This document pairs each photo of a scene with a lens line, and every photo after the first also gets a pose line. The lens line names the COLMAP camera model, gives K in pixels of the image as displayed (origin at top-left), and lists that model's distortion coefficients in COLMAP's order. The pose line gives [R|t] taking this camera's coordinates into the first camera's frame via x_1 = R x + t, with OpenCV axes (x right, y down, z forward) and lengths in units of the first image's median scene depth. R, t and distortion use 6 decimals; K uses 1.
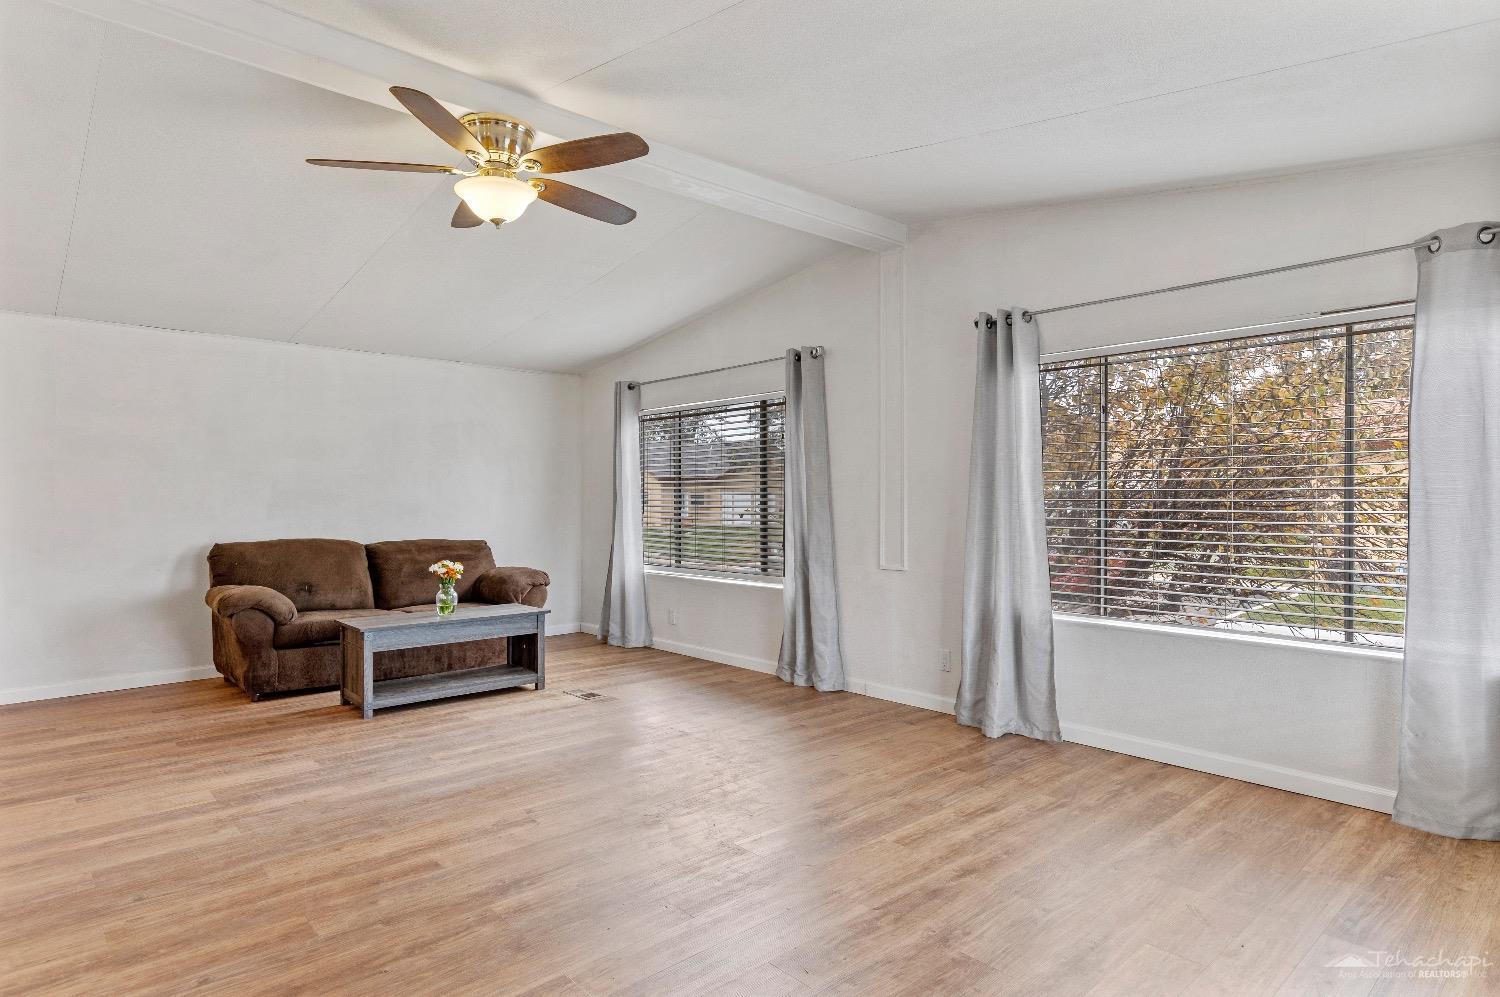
lens RADIAL K [[824.0, 0, 758.0], [0, 824.0, 498.0], [0, 0, 1]] dist [0.001946, 0.000516]
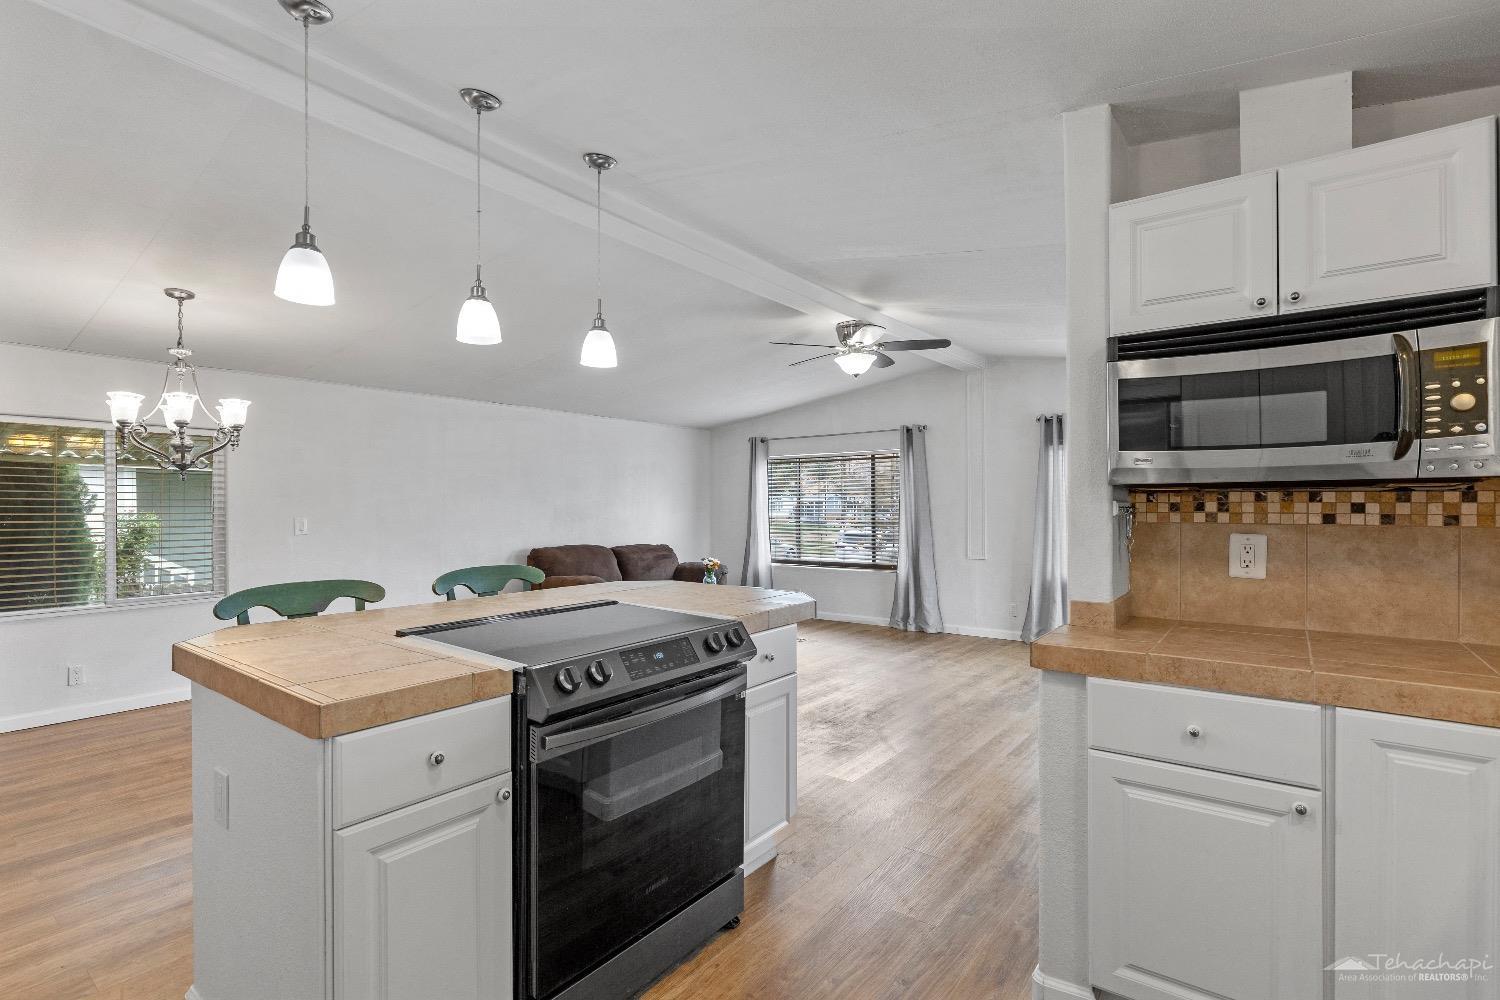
lens RADIAL K [[704.5, 0, 752.8], [0, 704.5, 503.3], [0, 0, 1]] dist [0.001179, 0.000114]
pose [[0.985696, 0.000226, 0.168532, -0.567776], [0.000410, 0.999993, -0.003737, -0.024221], [-0.168531, 0.003753, 0.985689, -0.378850]]
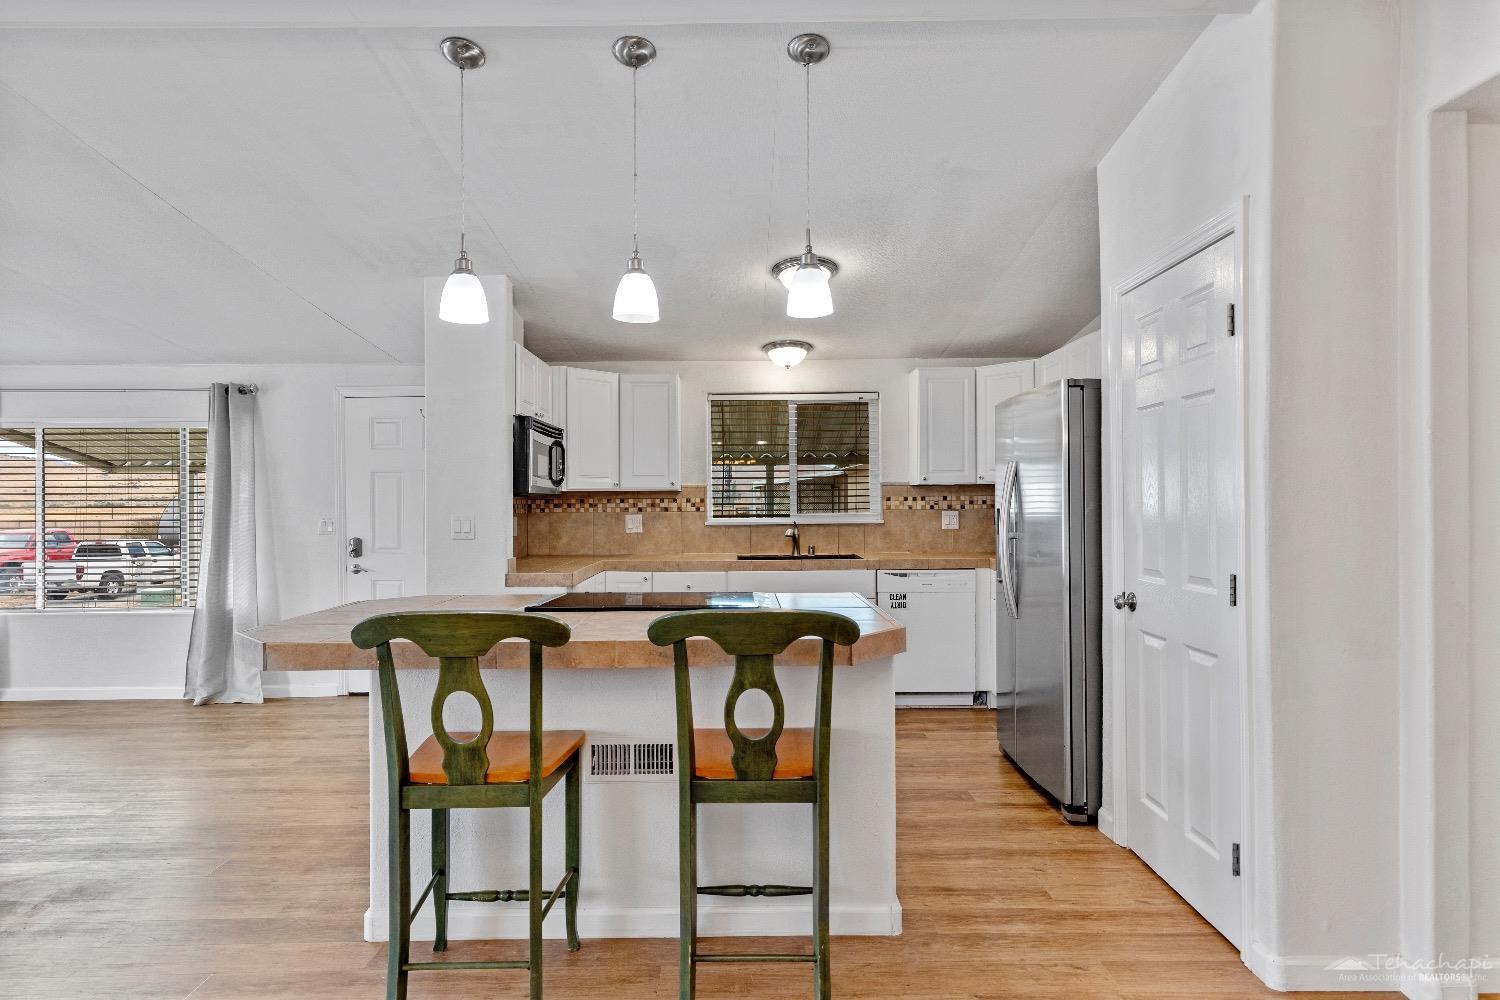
lens RADIAL K [[814.4, 0, 752.5], [0, 814.4, 503.8], [0, 0, 1]] dist [0.000745, 0.000375]
pose [[-0.742147, 0.006470, 0.670206, -1.098400], [0.008850, 0.999961, 0.000146, -0.023300], [-0.670178, 0.006040, -0.742175, 0.518045]]
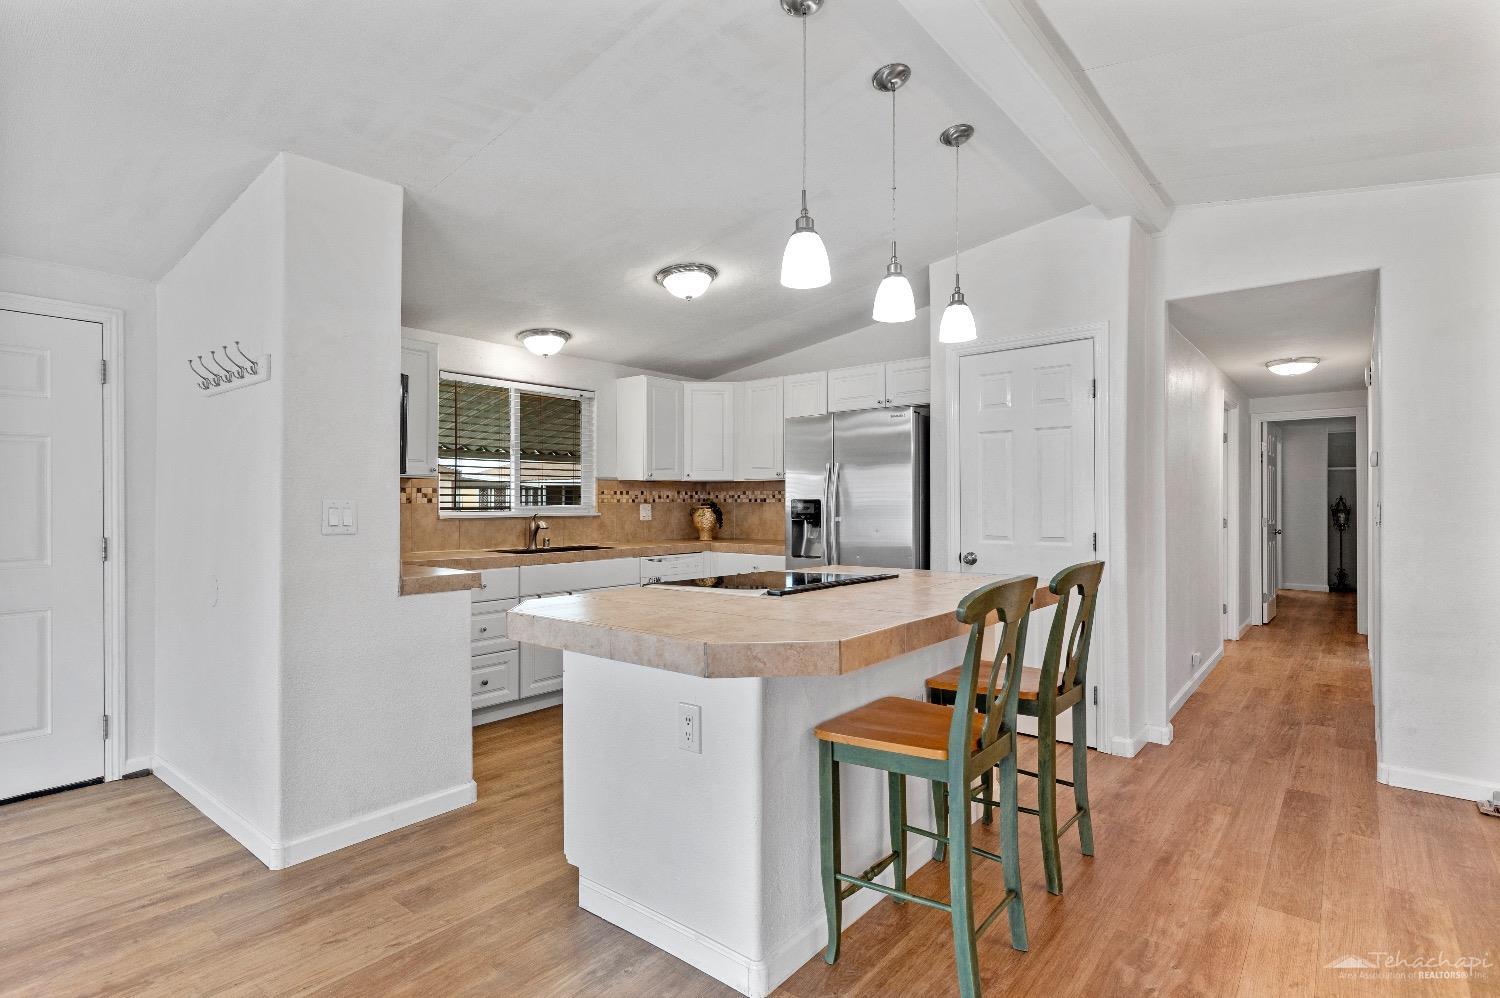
lens RADIAL K [[743.4, 0, 755.0], [0, 743.4, 502.8], [0, 0, 1]] dist [-0.001139, -0.000433]
pose [[-0.989972, 0.003727, -0.141217, -0.500149], [0.003900, 0.999992, -0.000945, -0.010258], [0.141212, -0.001486, -0.989978, 0.693719]]
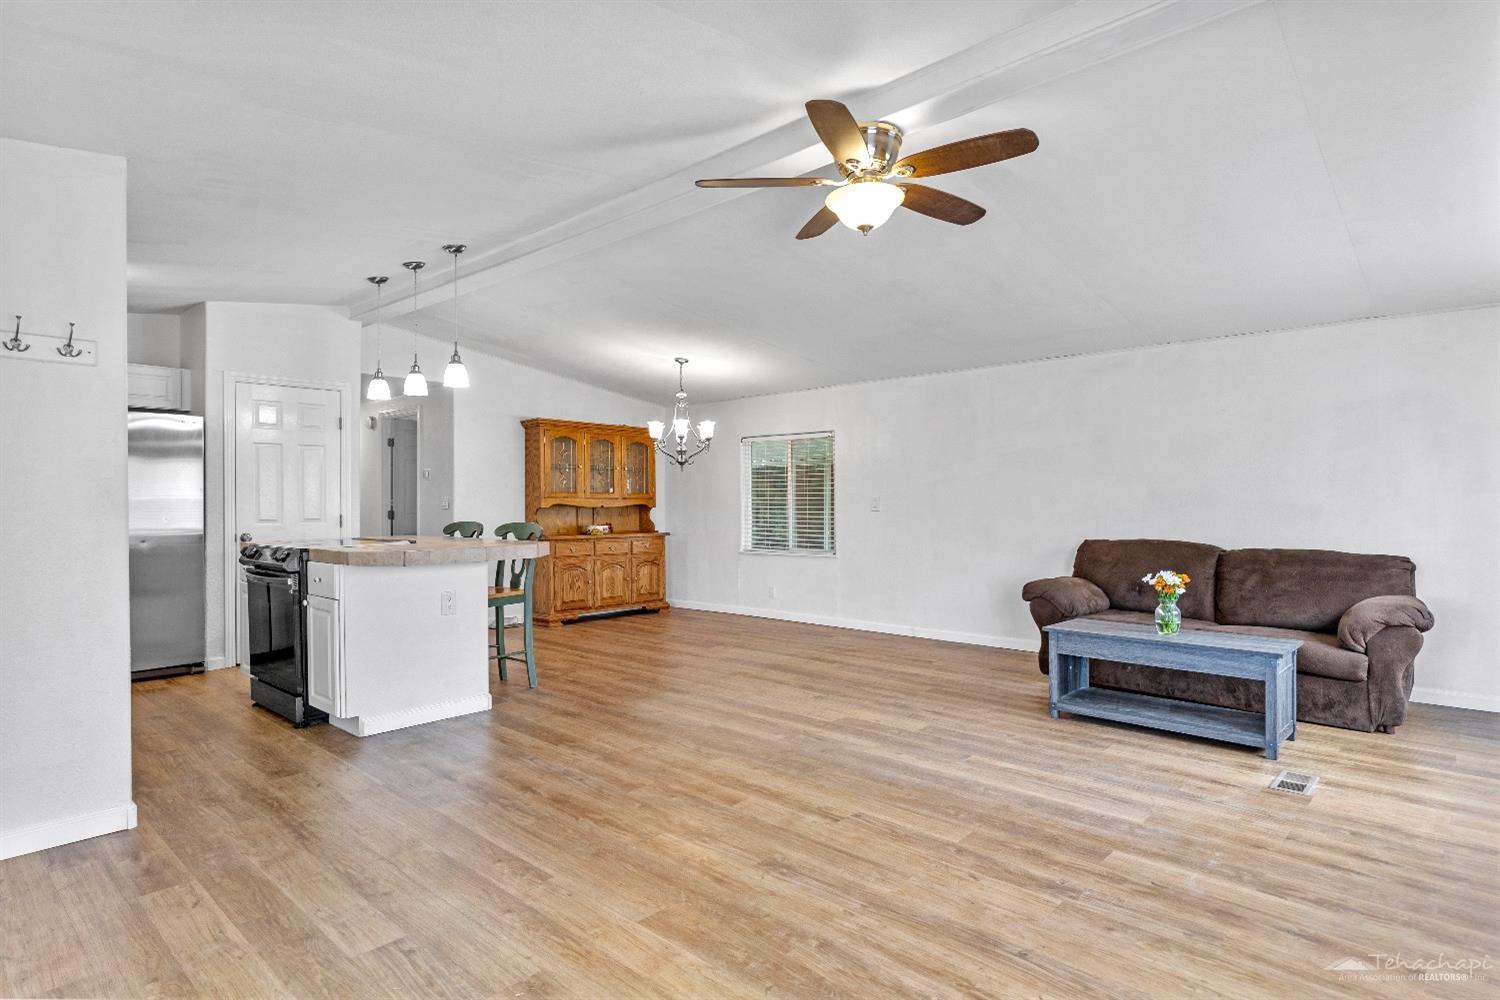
lens RADIAL K [[793.9, 0, 756.2], [0, 793.9, 502.2], [0, 0, 1]] dist [0.001680, -0.000065]
pose [[0.084253, 0.002426, -0.996441, 0.449699], [0.002993, 0.999992, 0.002688, 0.000079], [0.996440, -0.003209, 0.084246, 0.540888]]
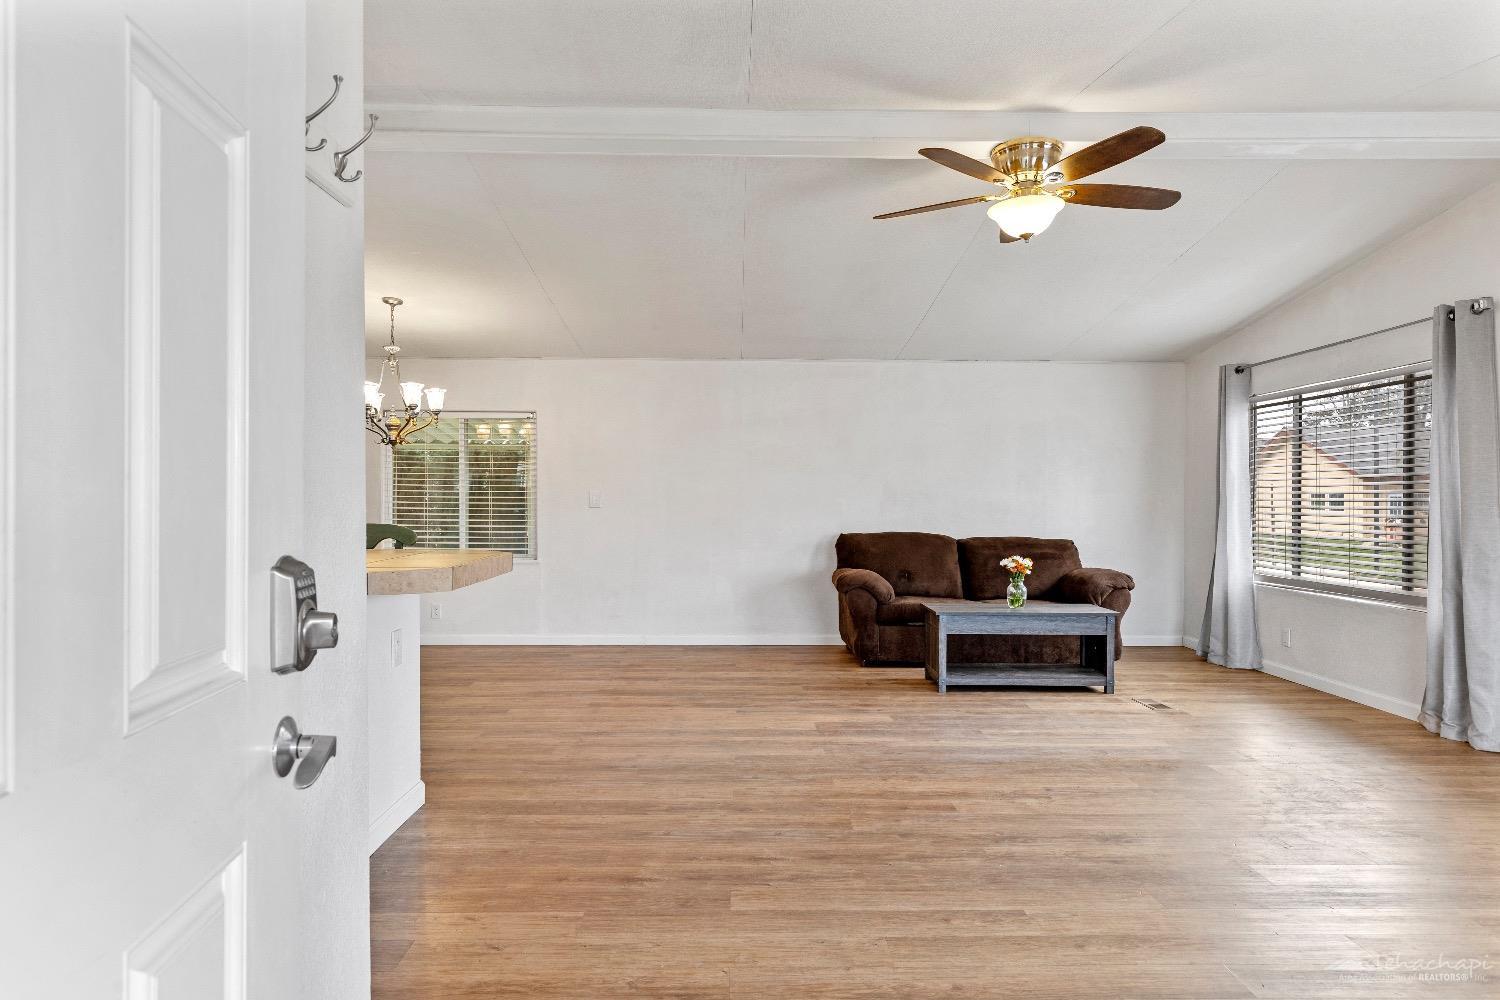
lens RADIAL K [[895.8, 0, 751.9], [0, 895.8, 504.5], [0, 0, 1]] dist [-0.002146, -0.001231]
pose [[0.746882, 0.008449, -0.664903, 0.135178], [-0.005326, 0.999963, 0.006723, 0.005678], [0.664935, -0.001480, 0.746900, -0.075522]]
